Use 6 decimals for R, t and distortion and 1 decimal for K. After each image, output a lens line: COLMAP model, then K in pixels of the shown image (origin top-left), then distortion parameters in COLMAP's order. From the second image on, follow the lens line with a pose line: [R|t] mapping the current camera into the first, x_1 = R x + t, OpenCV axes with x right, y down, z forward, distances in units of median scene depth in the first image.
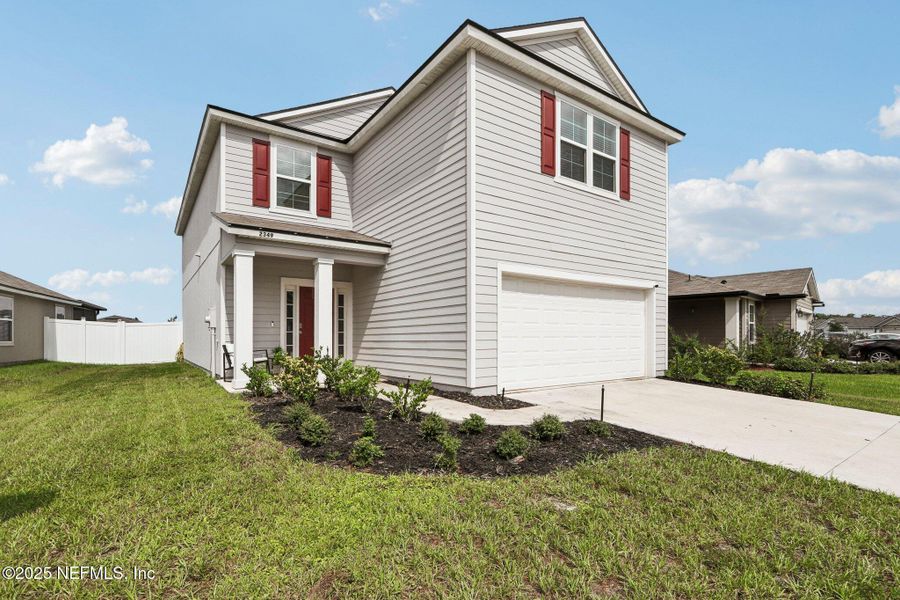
lens RADIAL K [[421.9, 0, 421.1], [0, 421.9, 337.8], [0, 0, 1]] dist [0.000613, 0.000242]
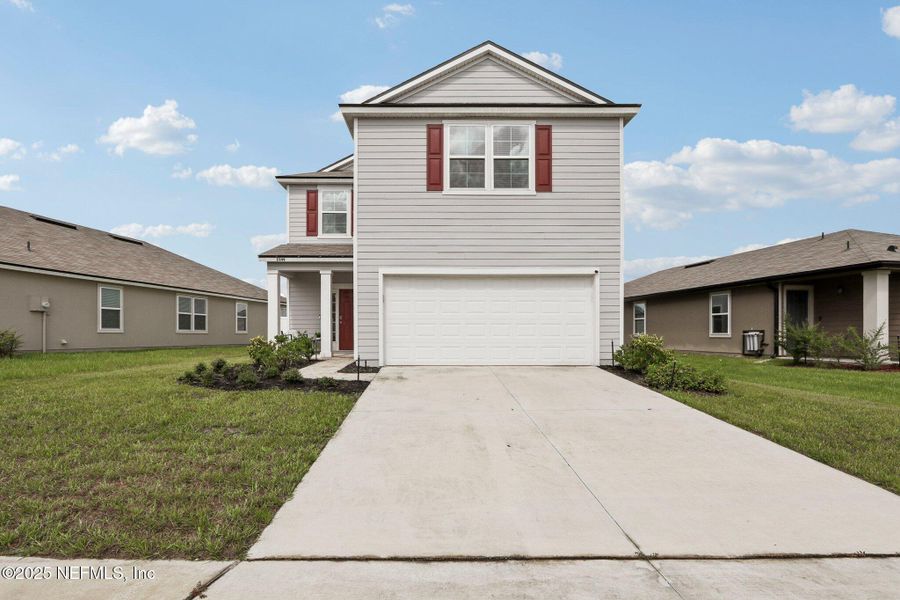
lens RADIAL K [[473.3, 0, 441.0], [0, 473.3, 334.1], [0, 0, 1]] dist [-0.003860, -0.000508]
pose [[0.836292, 0.004179, -0.548268, 0.913501], [-0.004613, 0.999989, 0.000585, 0.024791], [0.548264, 0.002040, 0.836303, -0.118191]]
